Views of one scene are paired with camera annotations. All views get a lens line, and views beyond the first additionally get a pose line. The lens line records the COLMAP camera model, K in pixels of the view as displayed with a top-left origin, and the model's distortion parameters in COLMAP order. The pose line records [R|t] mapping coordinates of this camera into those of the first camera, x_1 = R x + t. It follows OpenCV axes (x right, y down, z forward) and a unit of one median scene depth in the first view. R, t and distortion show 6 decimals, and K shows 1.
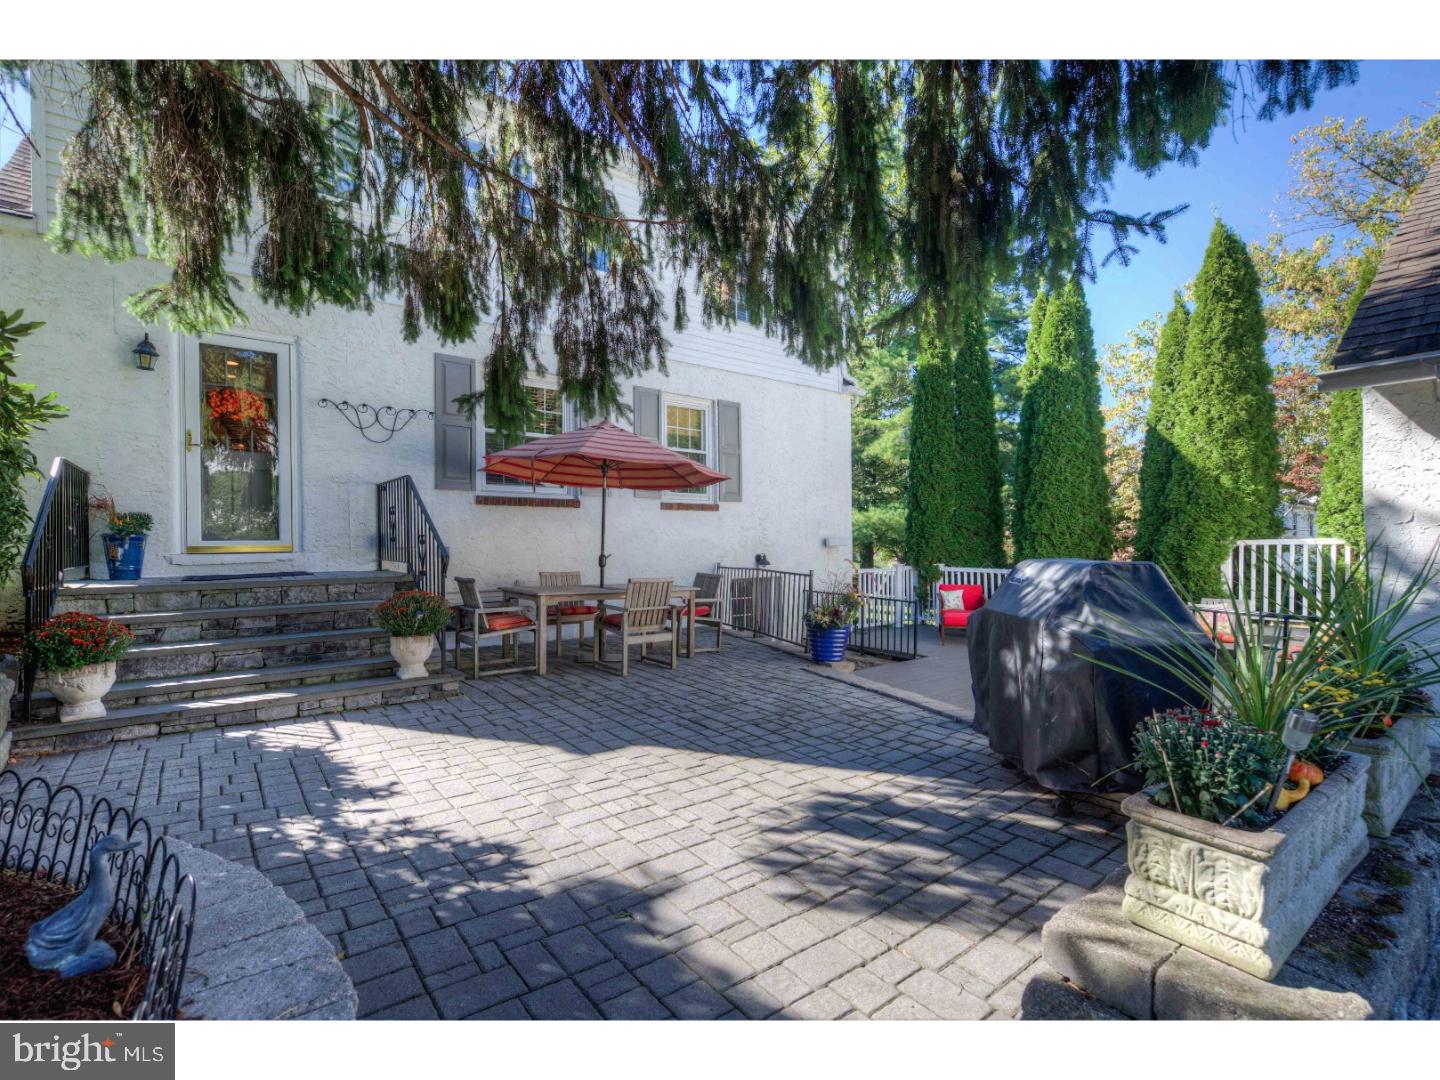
lens RADIAL K [[674.5, 0, 720.0], [0, 674.5, 540.0], [0, 0, 1]] dist [-0.000518, -0.000142]
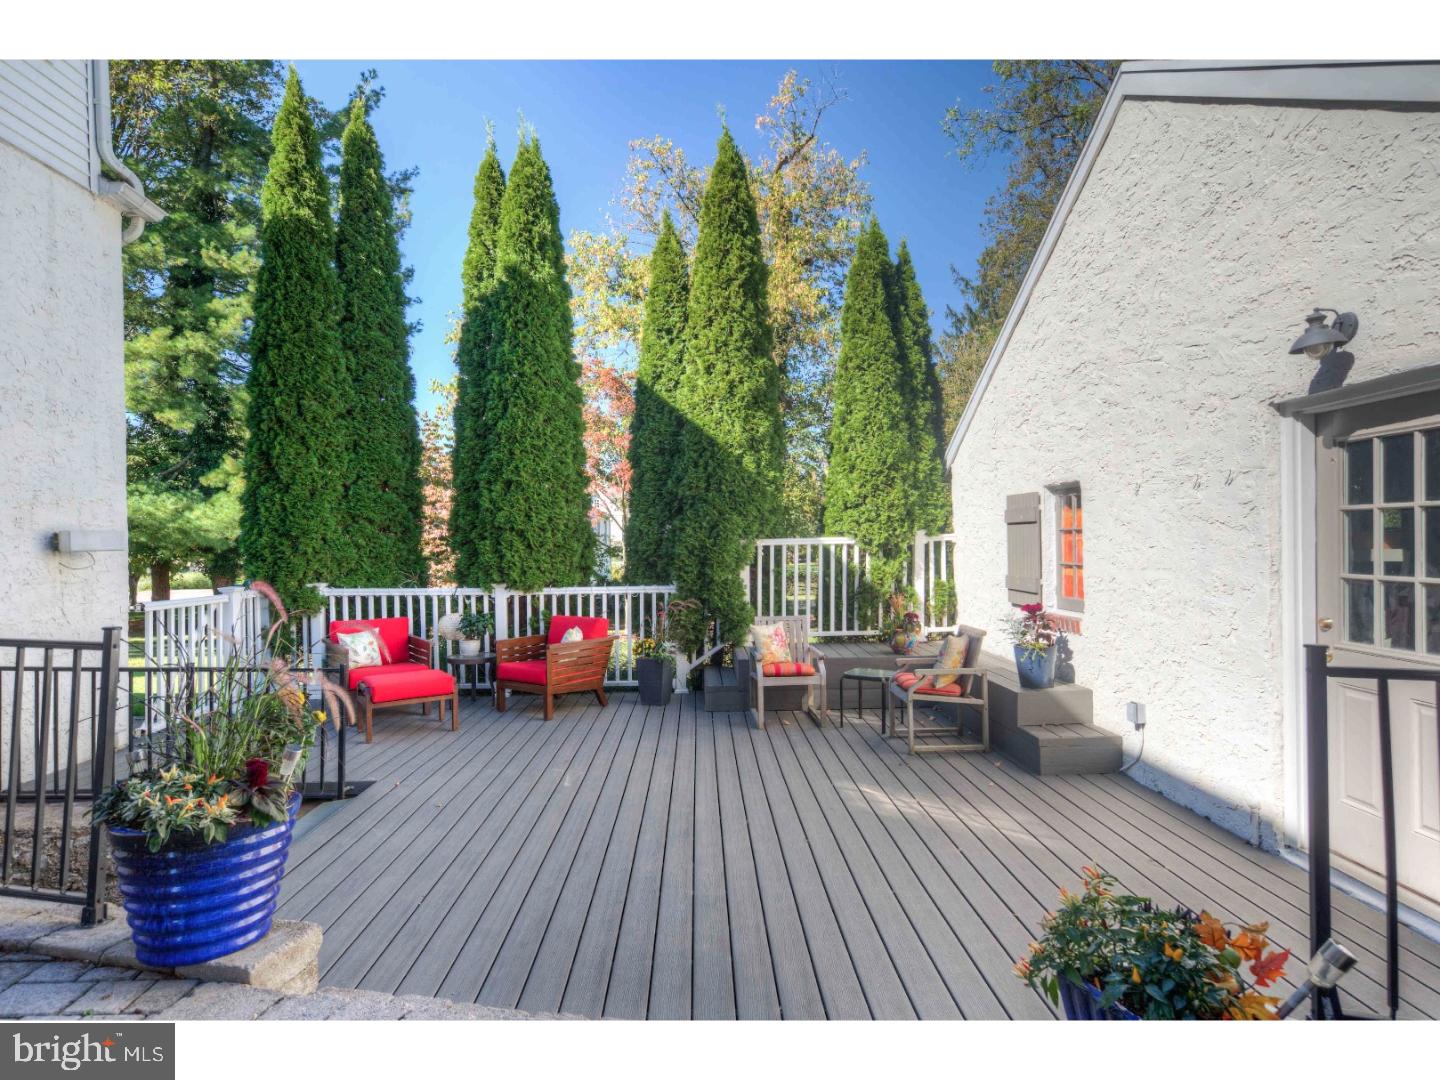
lens RADIAL K [[758.7, 0, 720.3], [0, 758.7, 547.9], [0, 0, 1]] dist [0.018556, -0.000487]
pose [[0.585396, -0.000895, 0.810747, 0.020807], [0.001988, 0.999998, -0.000332, 0.011079], [-0.810745, 0.001806, 0.585397, 0.551631]]
